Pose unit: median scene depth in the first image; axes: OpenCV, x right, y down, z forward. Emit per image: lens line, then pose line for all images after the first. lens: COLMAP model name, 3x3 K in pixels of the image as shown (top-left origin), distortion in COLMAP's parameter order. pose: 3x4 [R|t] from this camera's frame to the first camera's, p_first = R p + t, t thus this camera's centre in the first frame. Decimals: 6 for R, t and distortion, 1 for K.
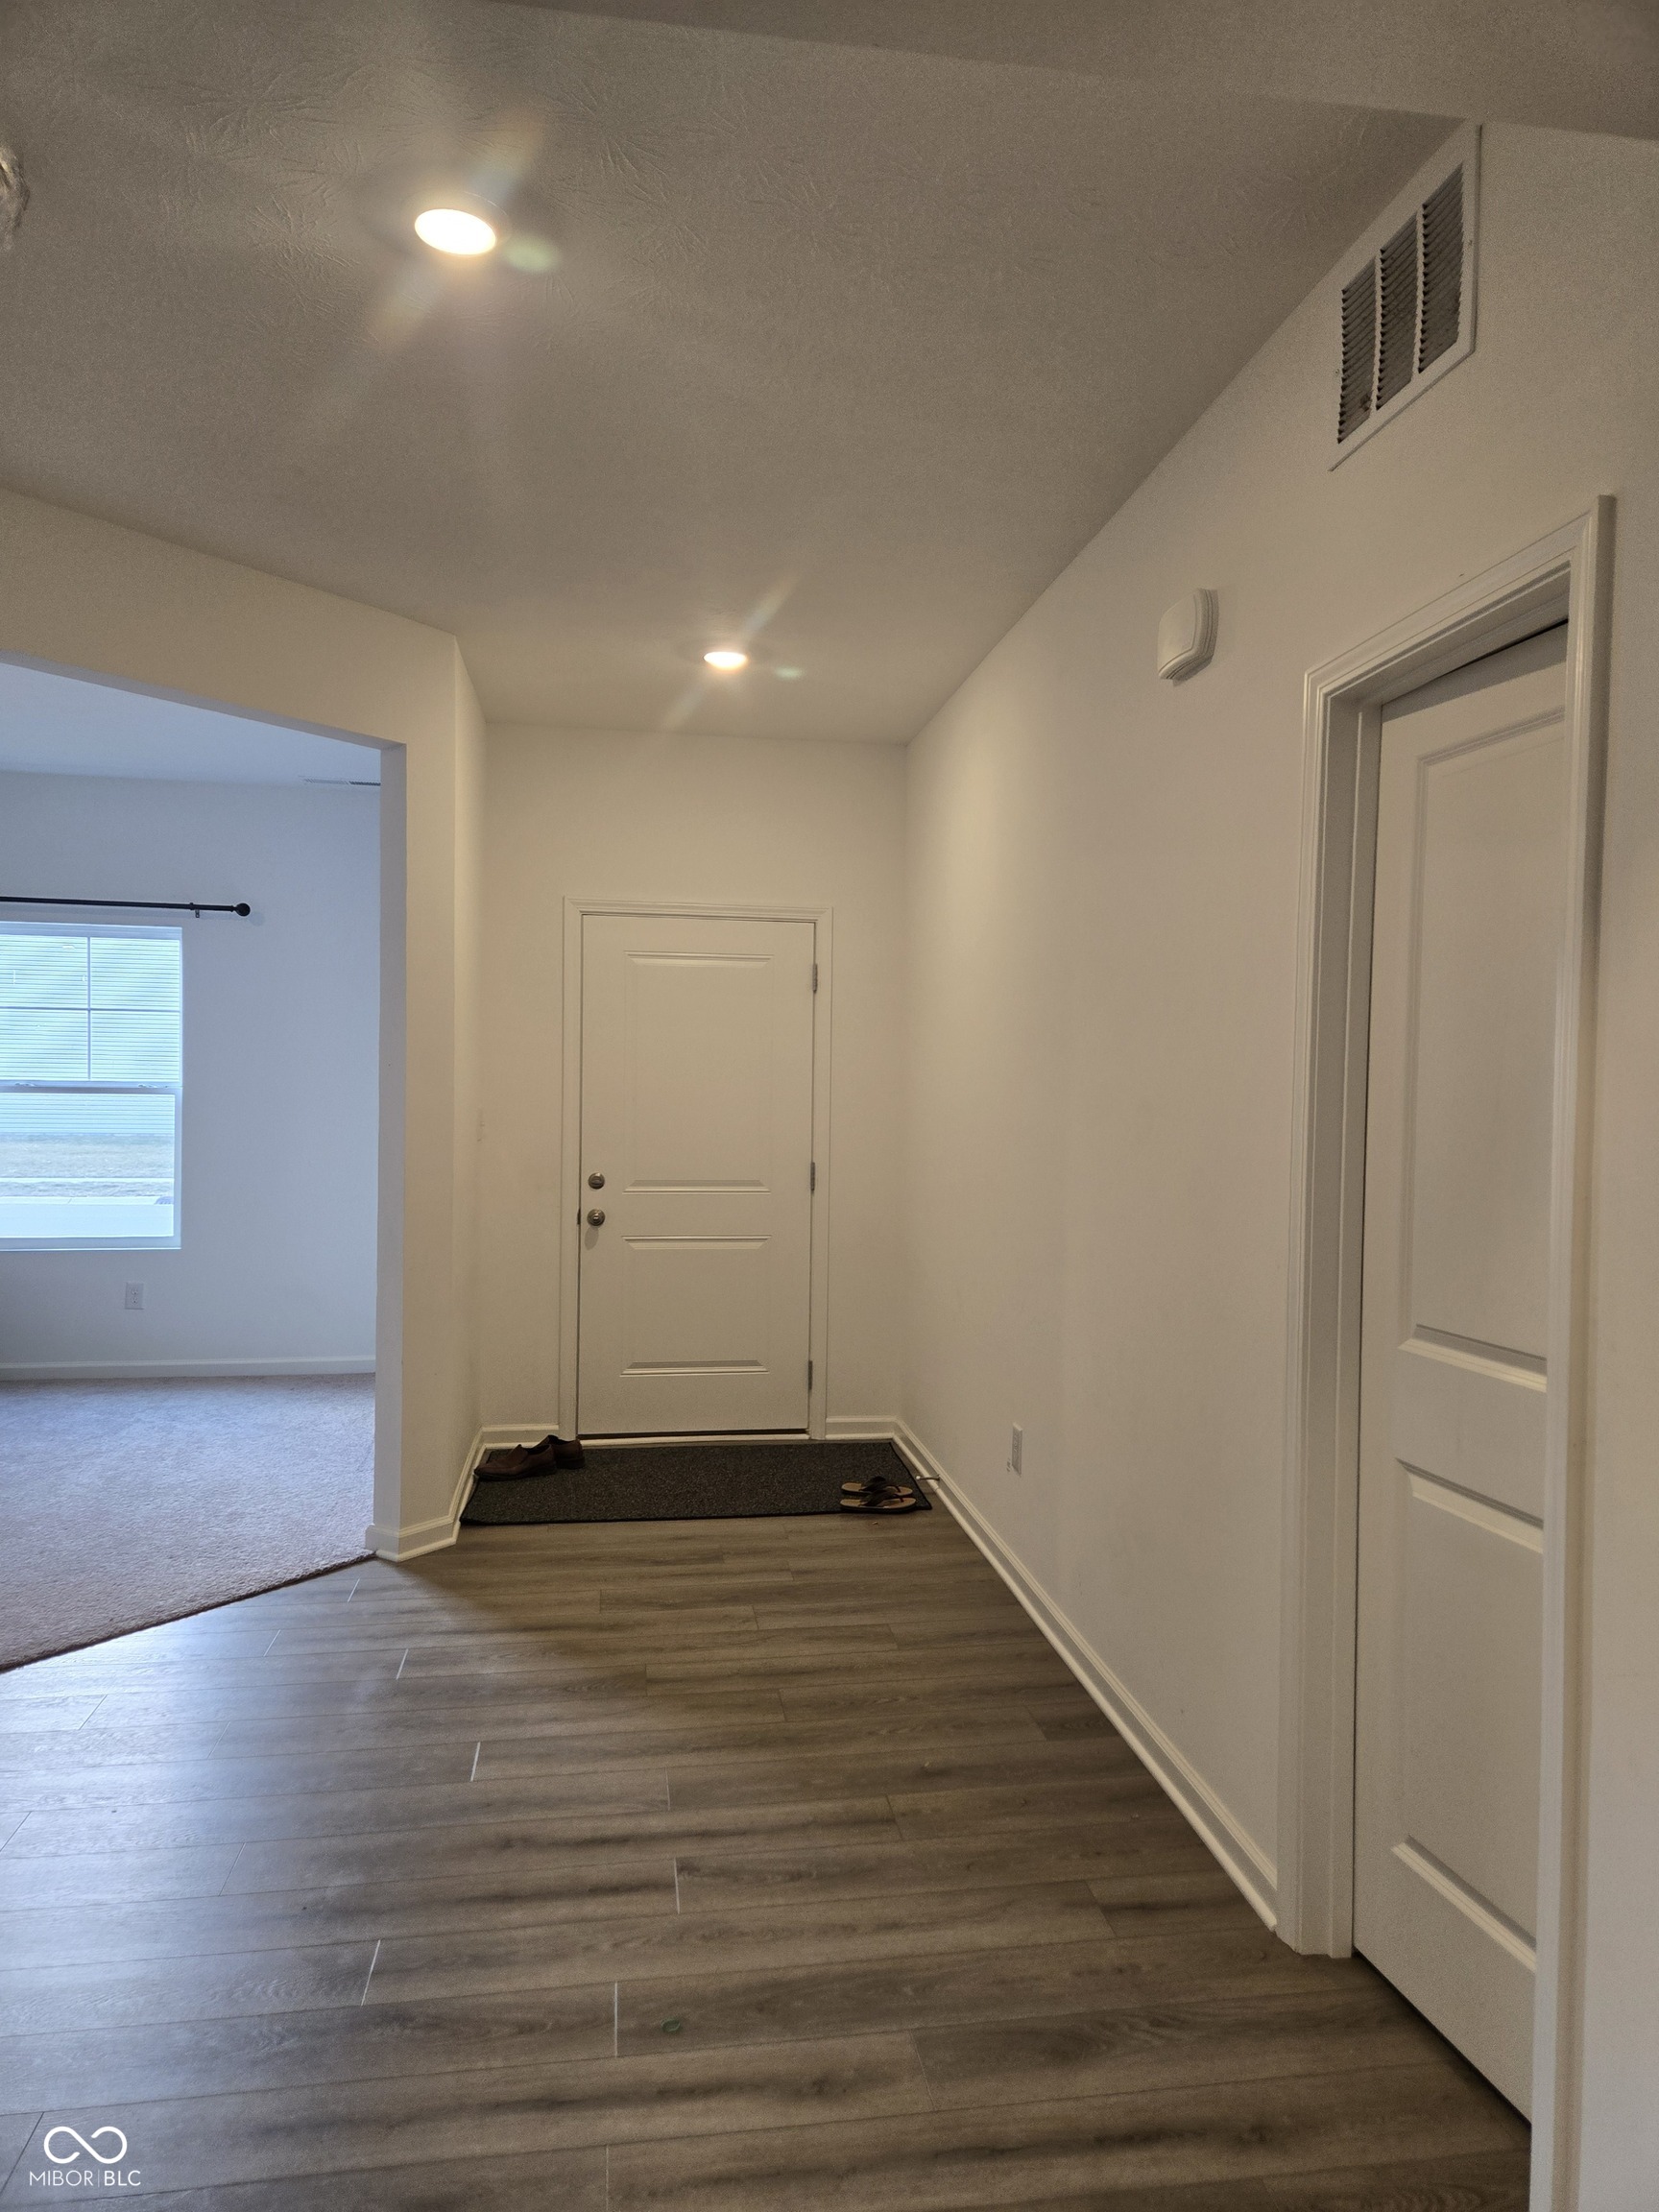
lens RADIAL K [[1484.8, 0, 835.8], [0, 1484.8, 1111.7], [0, 0, 1]] dist [0.068415, -0.056238]
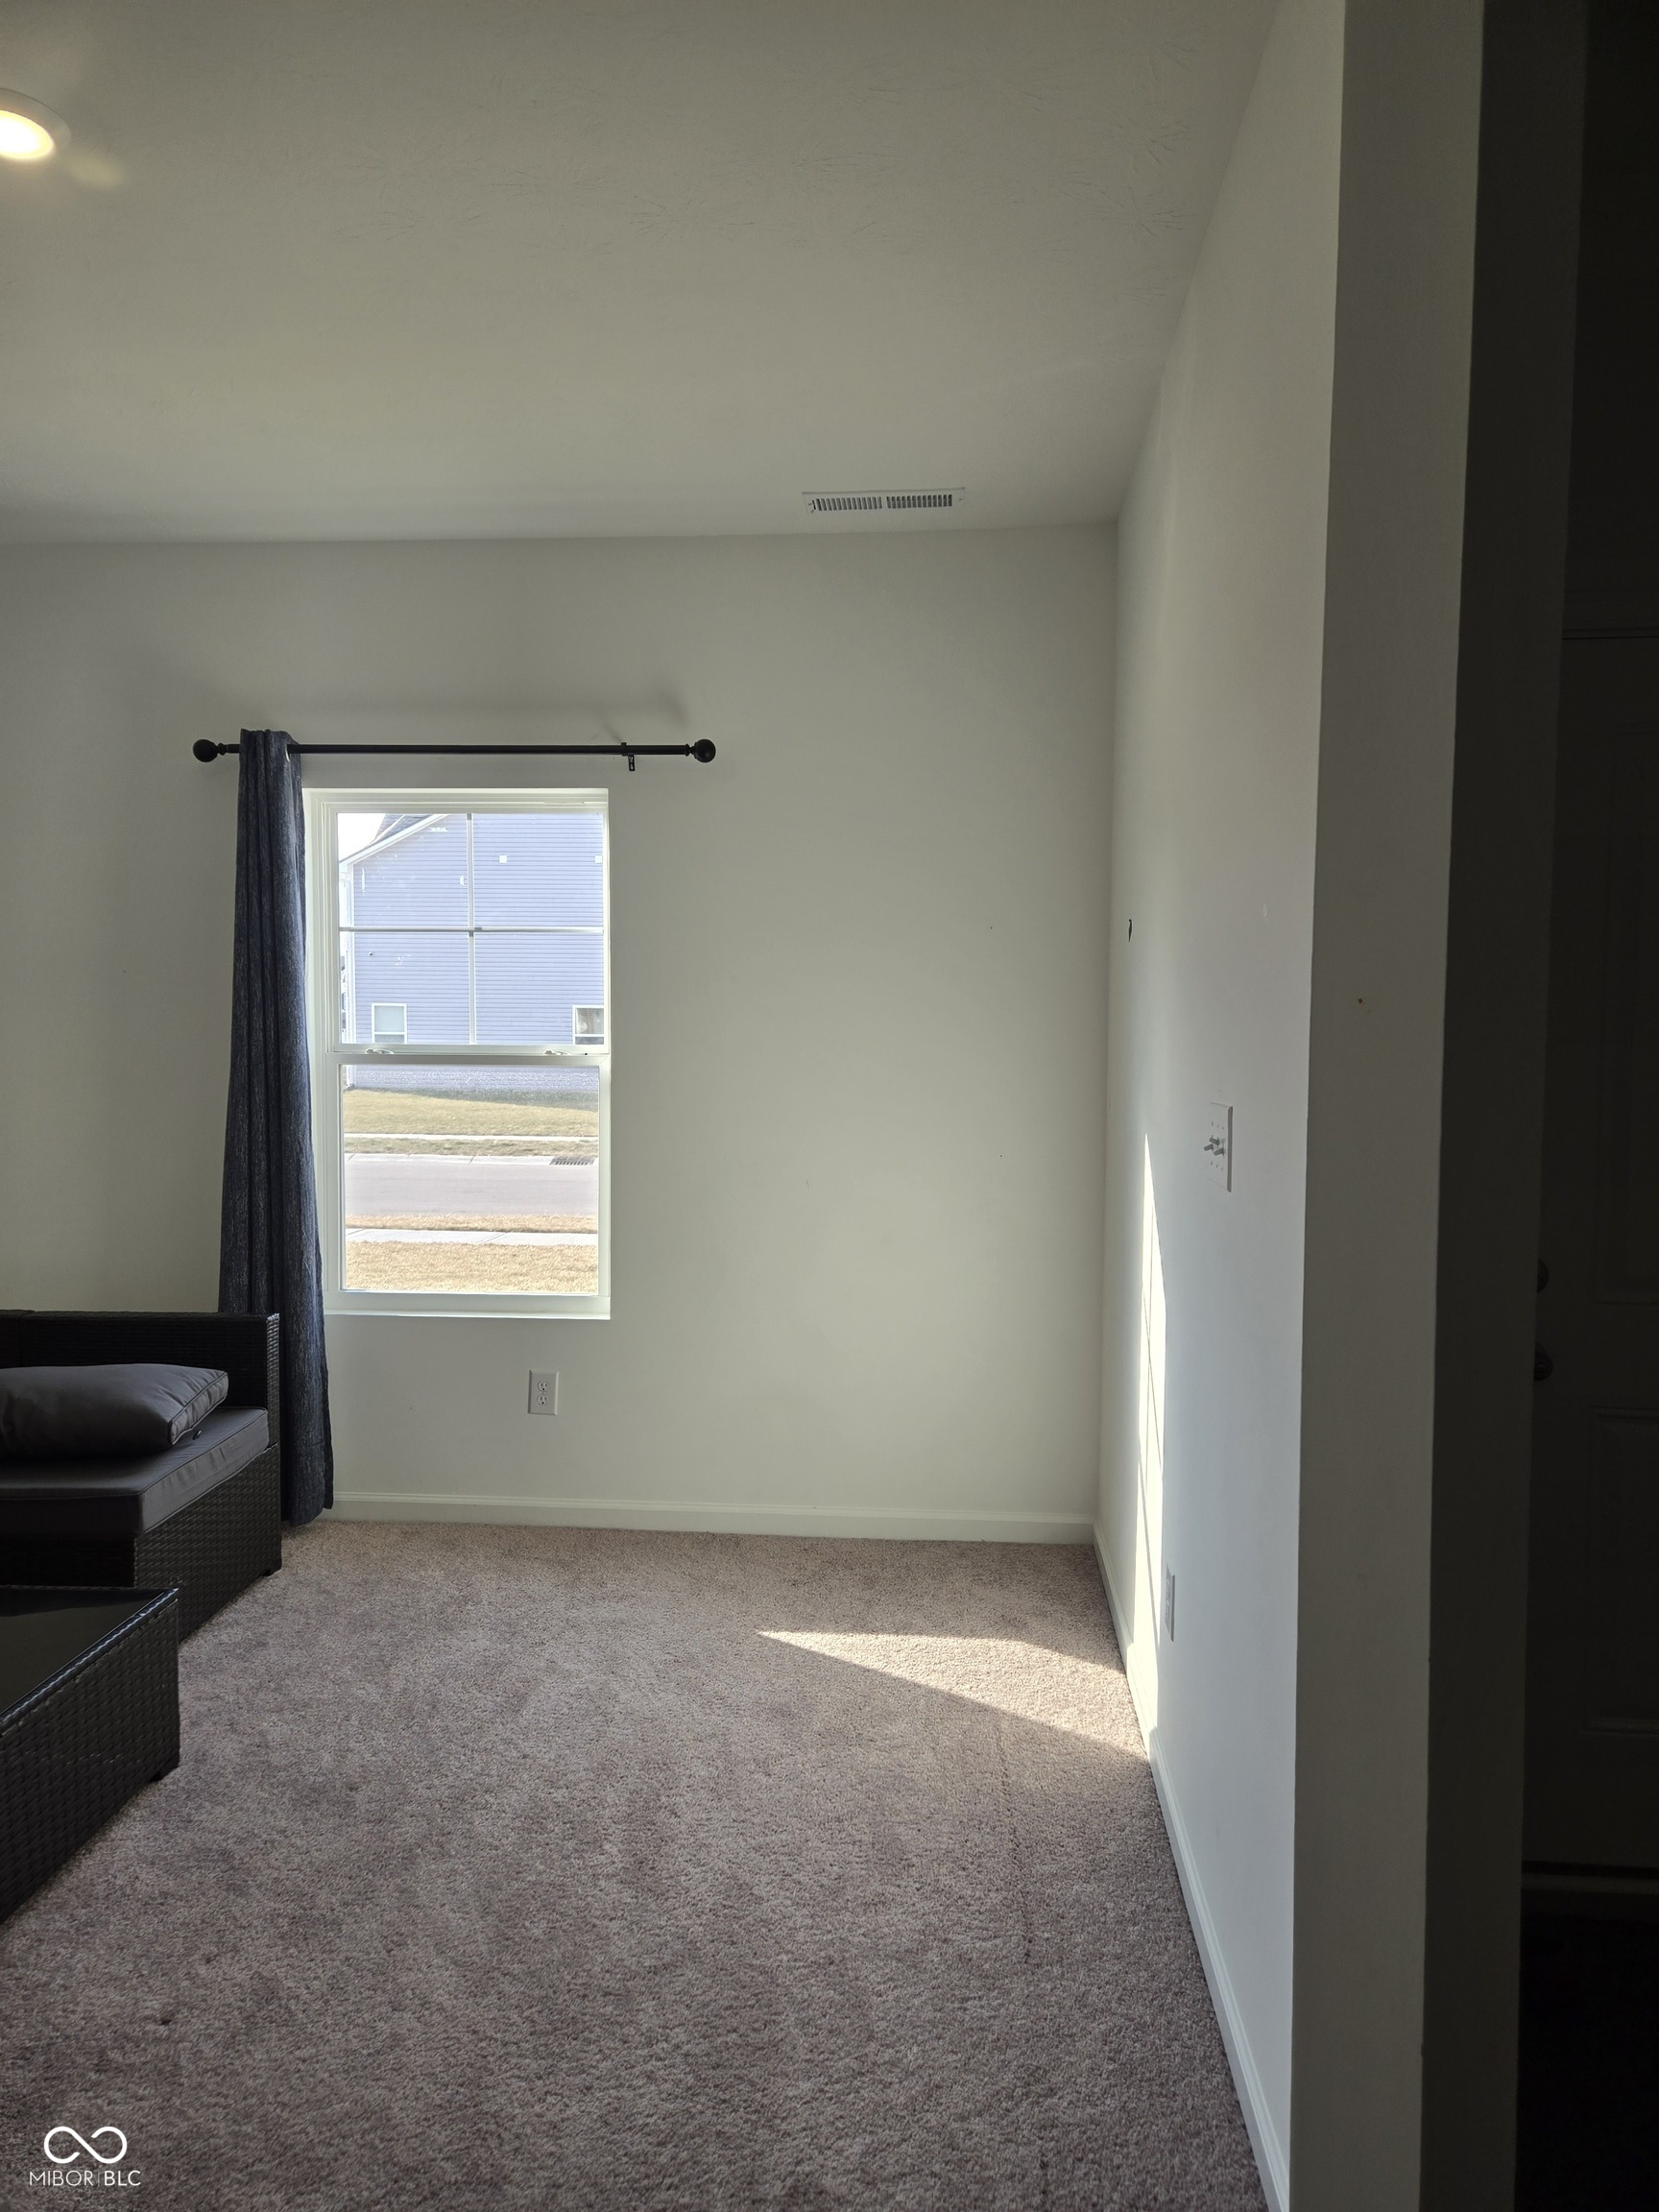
lens RADIAL K [[1484.8, 0, 845.9], [0, 1484.8, 1107.0], [0, 0, 1]] dist [0.068415, -0.056238]
pose [[0.974343, 0.002000, -0.225060, -0.207802], [0.004520, 0.999585, 0.028453, -0.011704], [0.225024, -0.028740, 0.973929, 0.437057]]
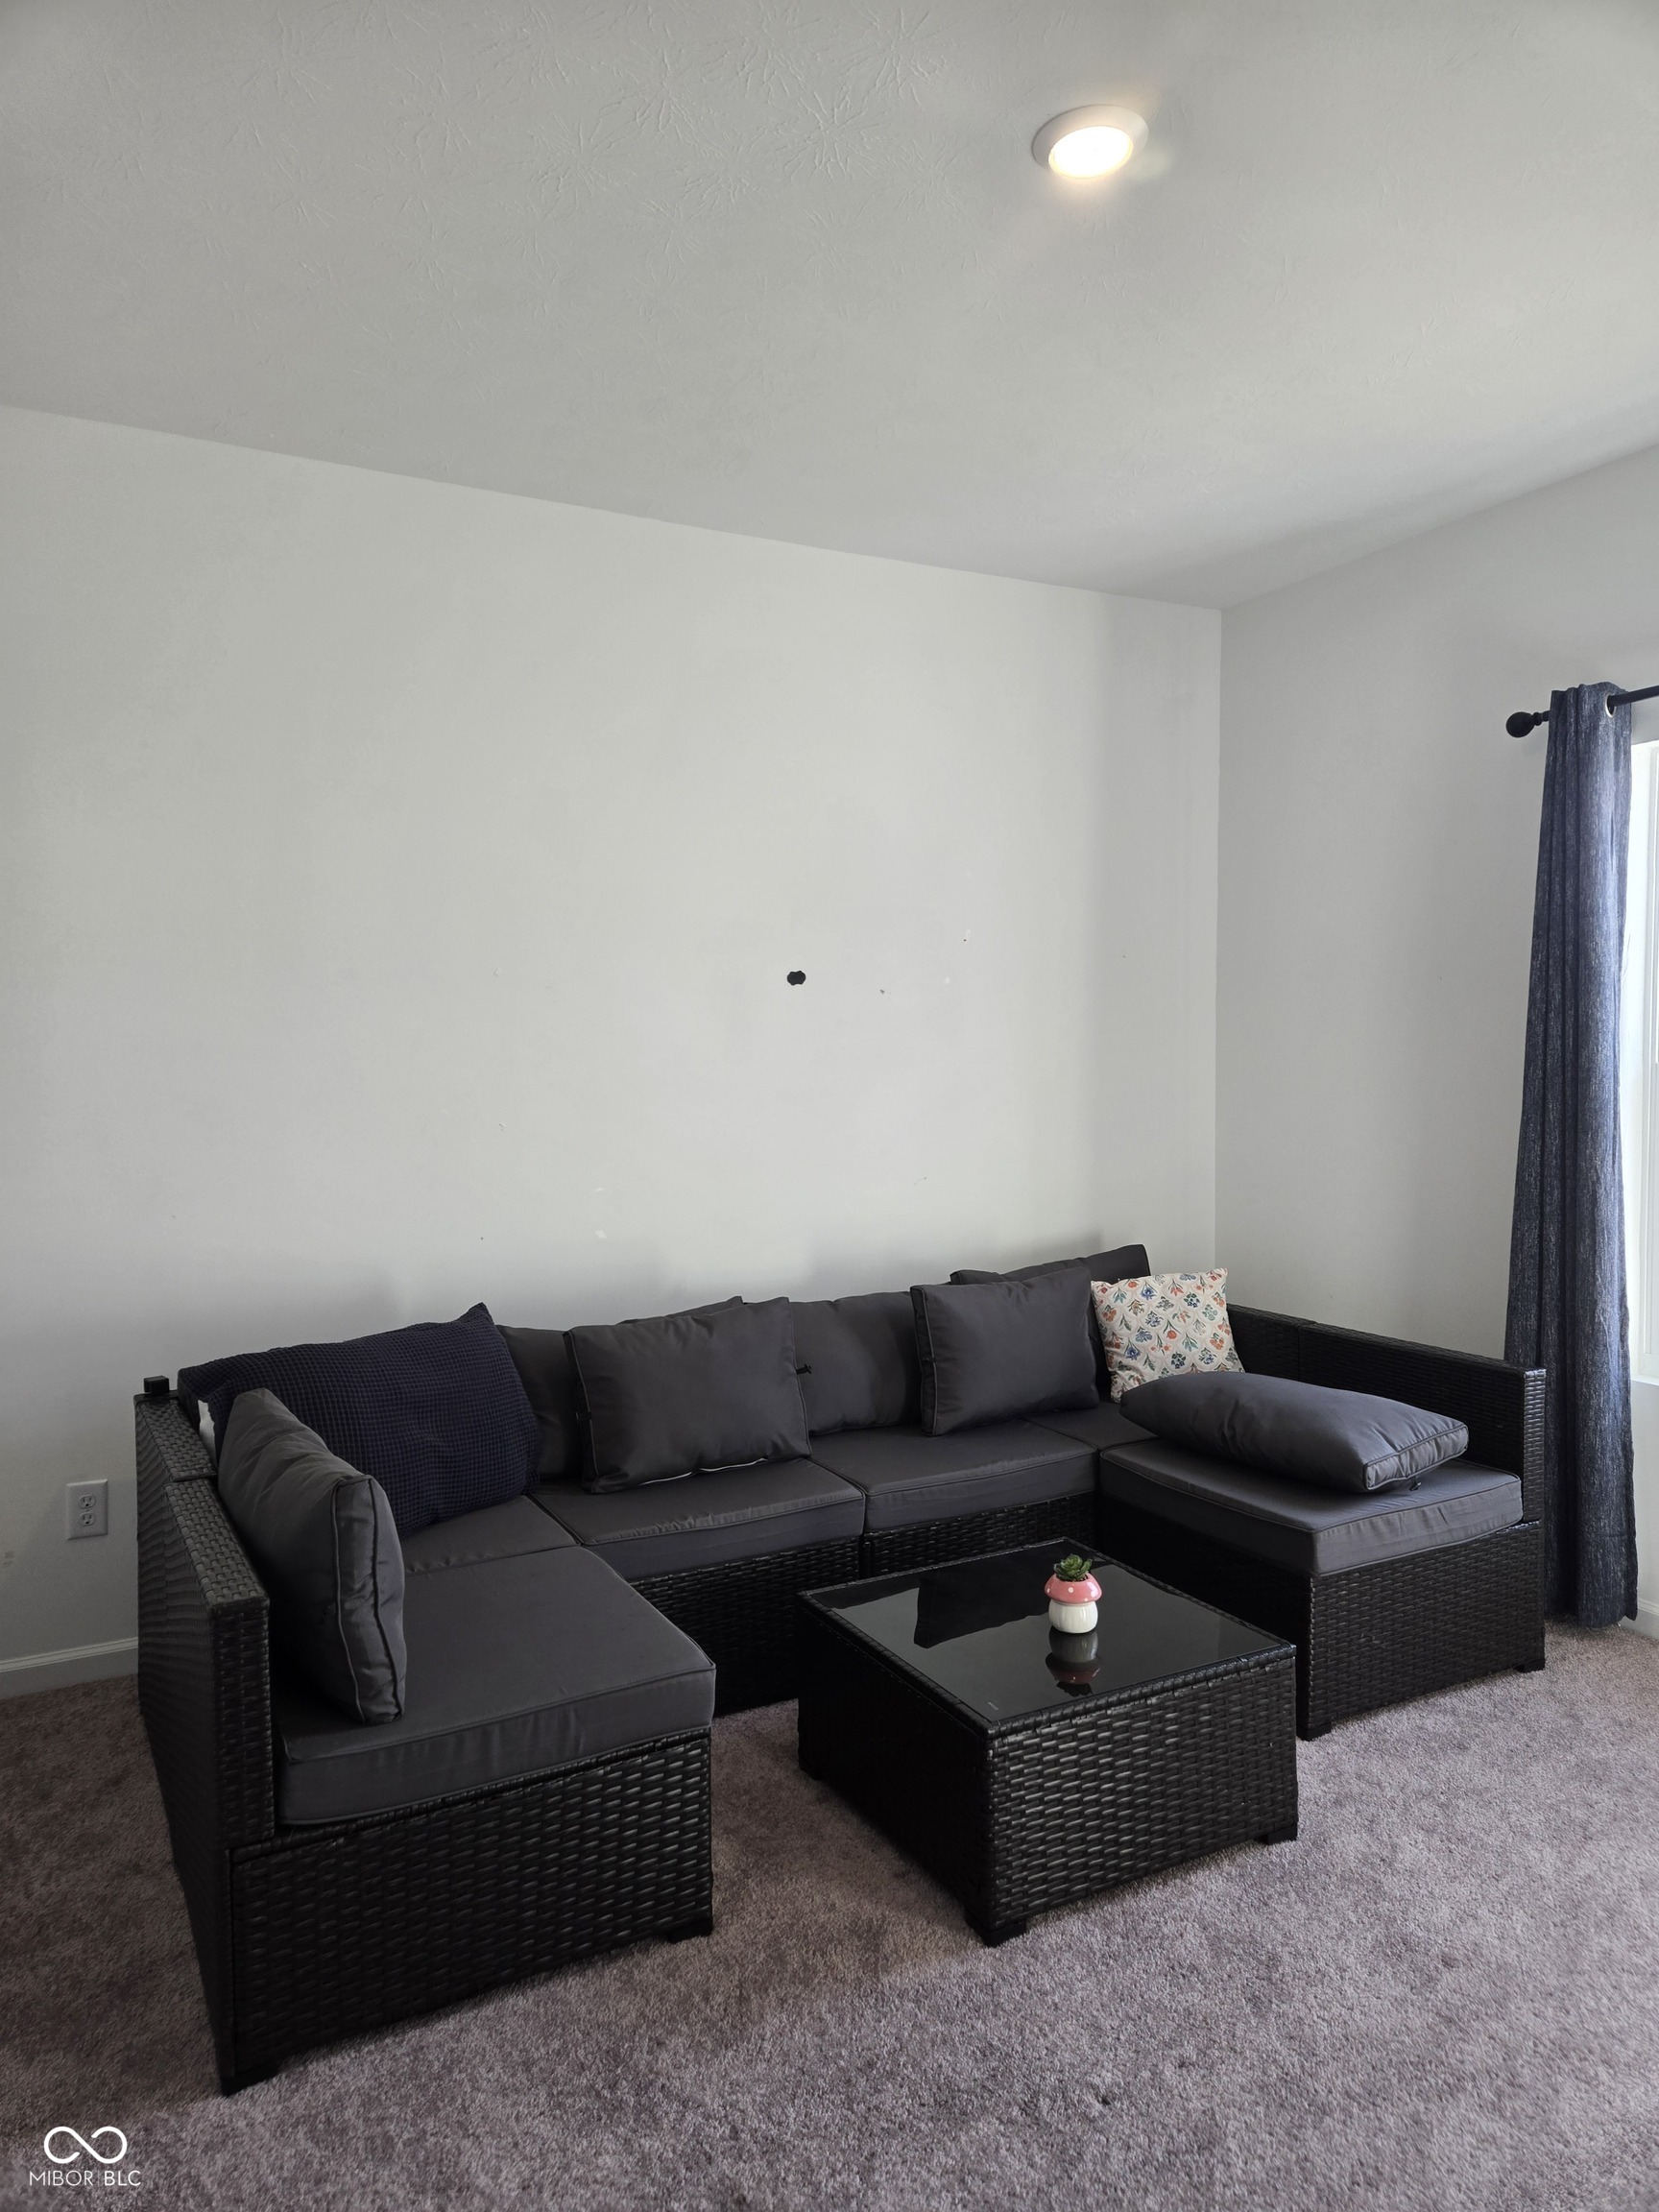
lens RADIAL K [[1484.8, 0, 836.9], [0, 1484.8, 1103.4], [0, 0, 1]] dist [0.068415, -0.056238]
pose [[0.303009, 0.017085, -0.952835, -0.158735], [-0.001969, 0.999848, 0.017302, -0.011996], [0.952986, -0.003366, 0.302996, 0.559853]]
